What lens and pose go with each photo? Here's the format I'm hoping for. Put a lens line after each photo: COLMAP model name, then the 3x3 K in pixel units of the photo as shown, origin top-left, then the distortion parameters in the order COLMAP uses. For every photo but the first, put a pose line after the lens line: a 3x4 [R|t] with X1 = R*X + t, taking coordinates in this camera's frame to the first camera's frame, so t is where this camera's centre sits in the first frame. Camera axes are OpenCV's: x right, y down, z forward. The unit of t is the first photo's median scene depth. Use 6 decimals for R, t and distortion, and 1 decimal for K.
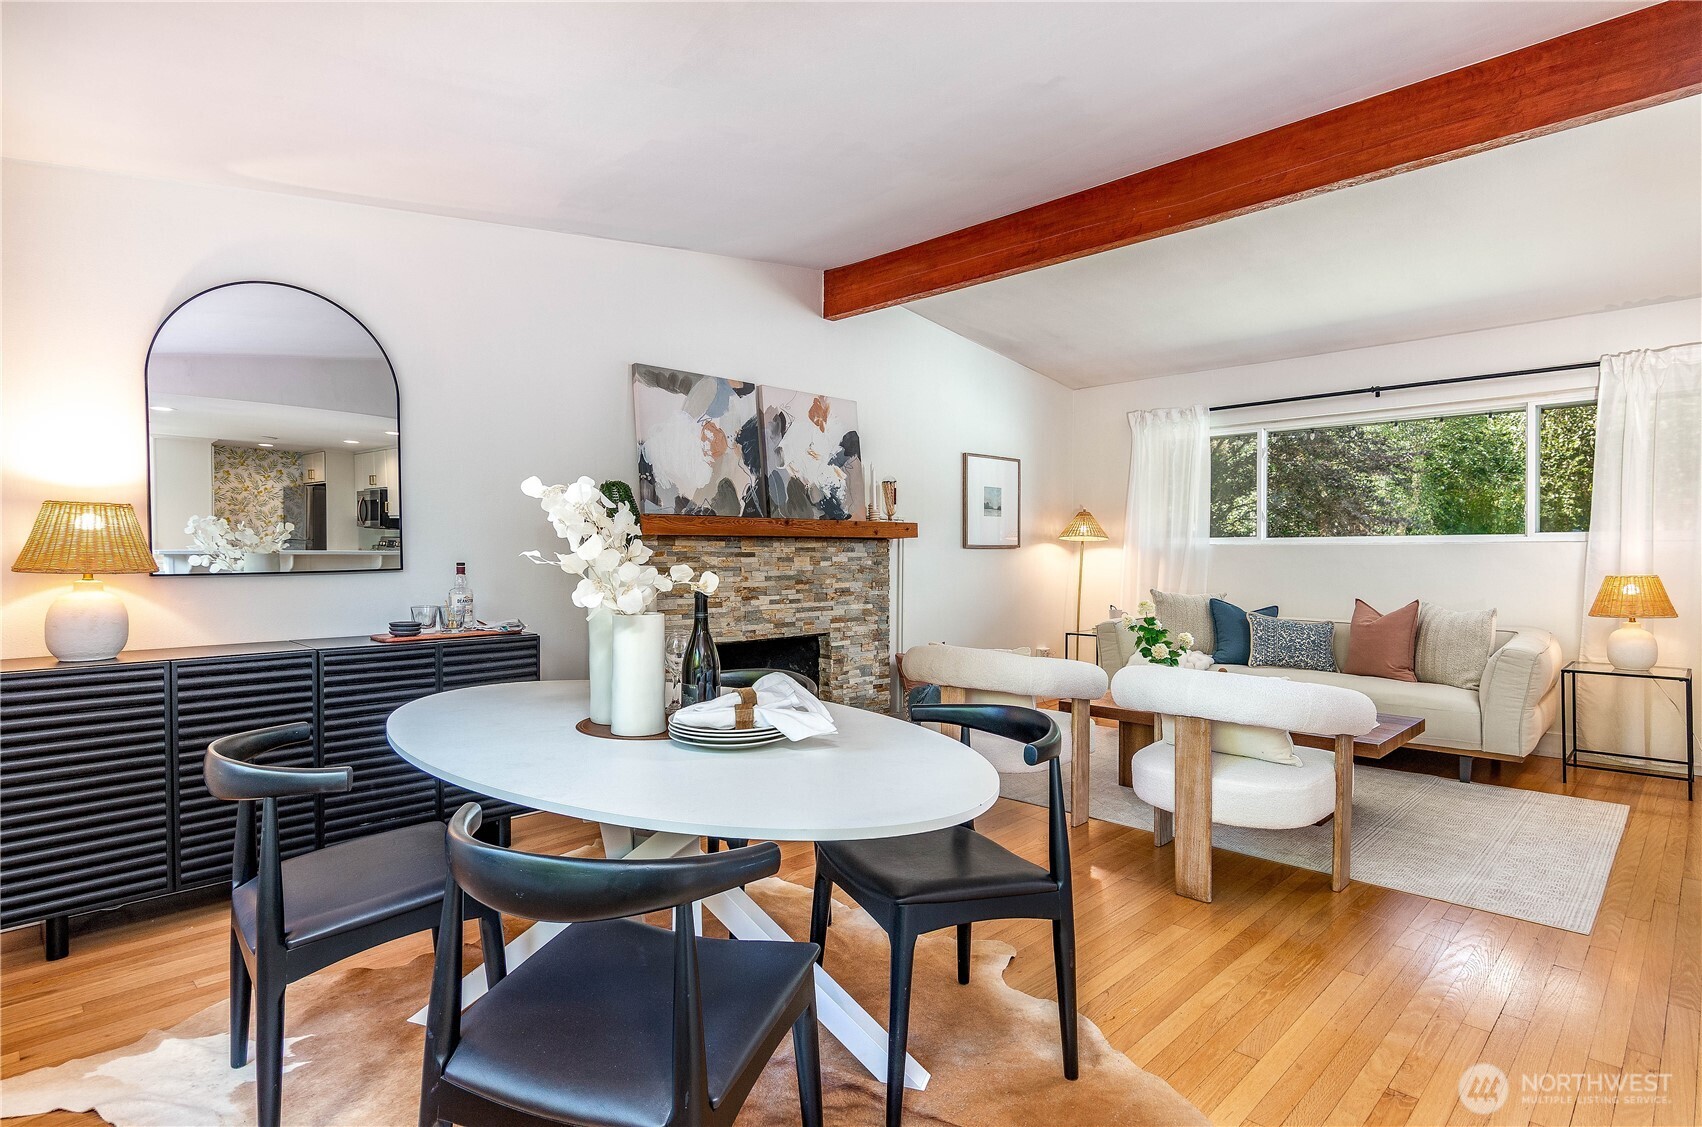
lens RADIAL K [[881.9, 0, 847.5], [0, 881.9, 575.0], [0, 0, 1]] dist [-0.008979, 0.003119]
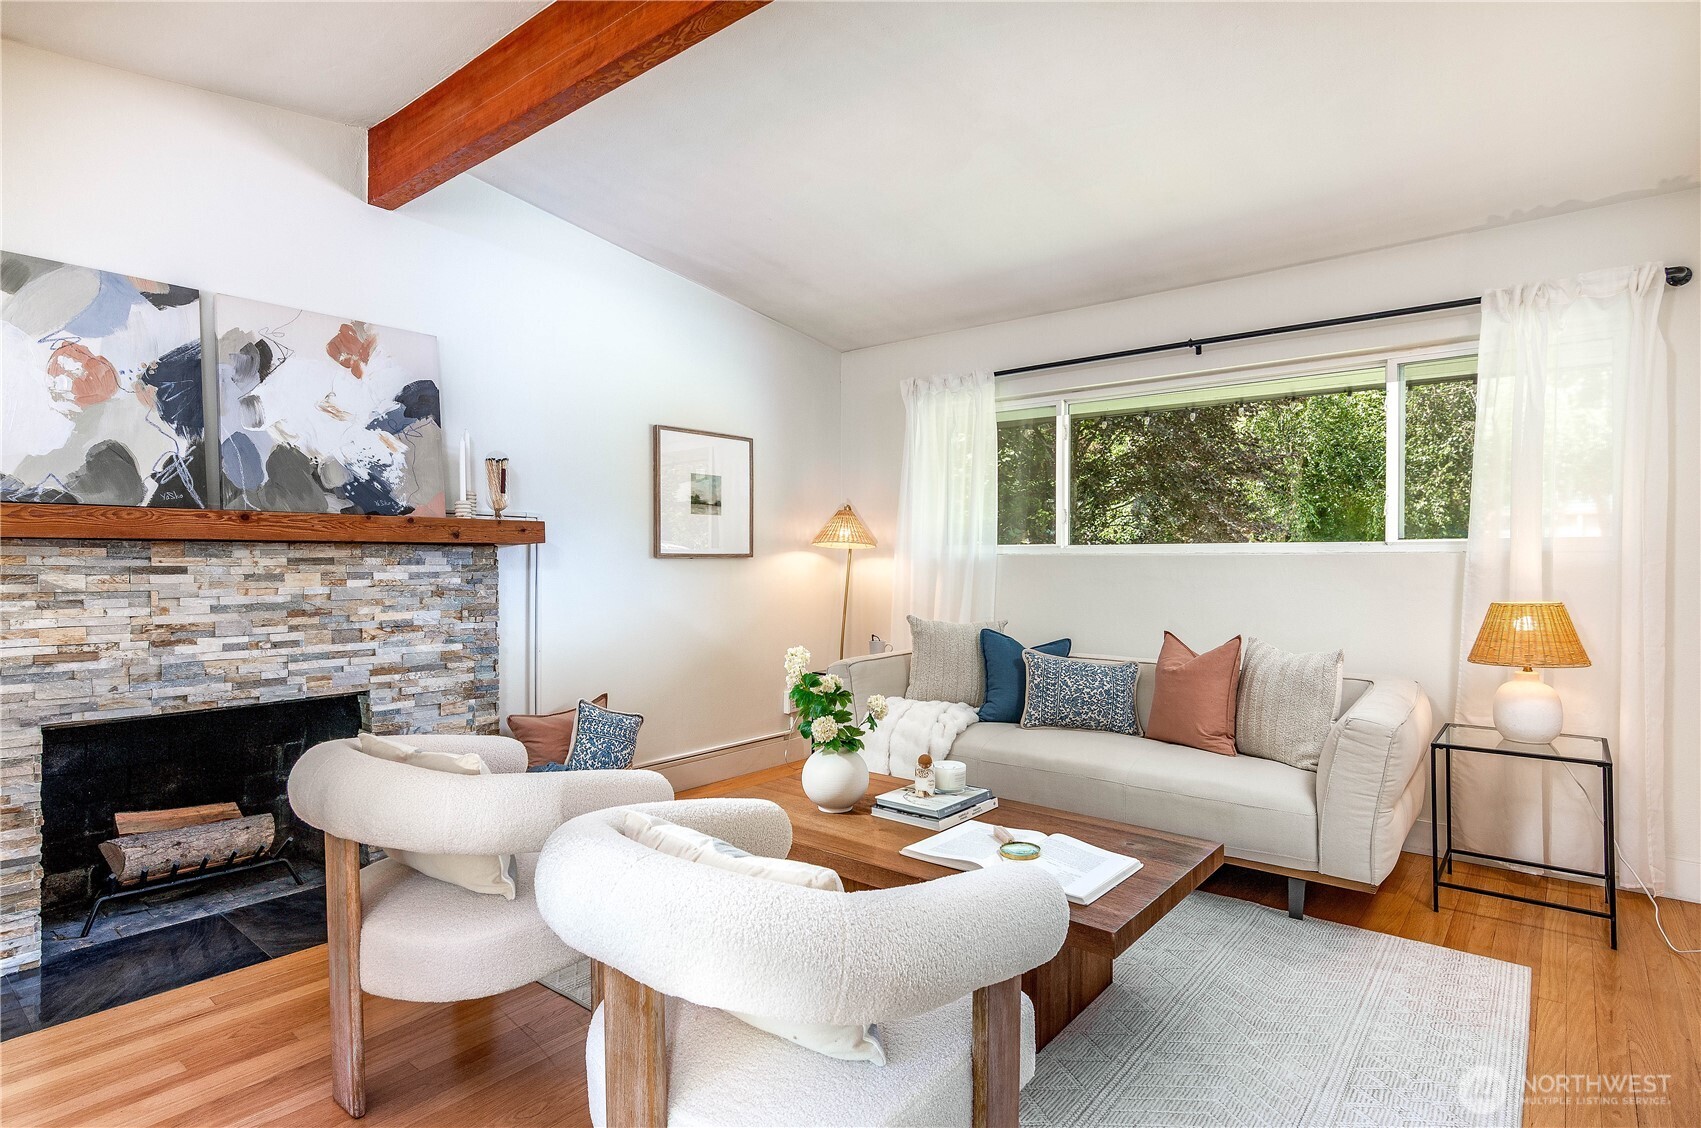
lens RADIAL K [[881.4, 0, 857.1], [0, 881.4, 576.9], [0, 0, 1]] dist [-0.008979, 0.003119]
pose [[0.994688, 0.000816, 0.102933, 0.267131], [-0.000418, 0.999992, -0.003886, -0.015053], [-0.102936, 0.003822, 0.994681, 0.327176]]
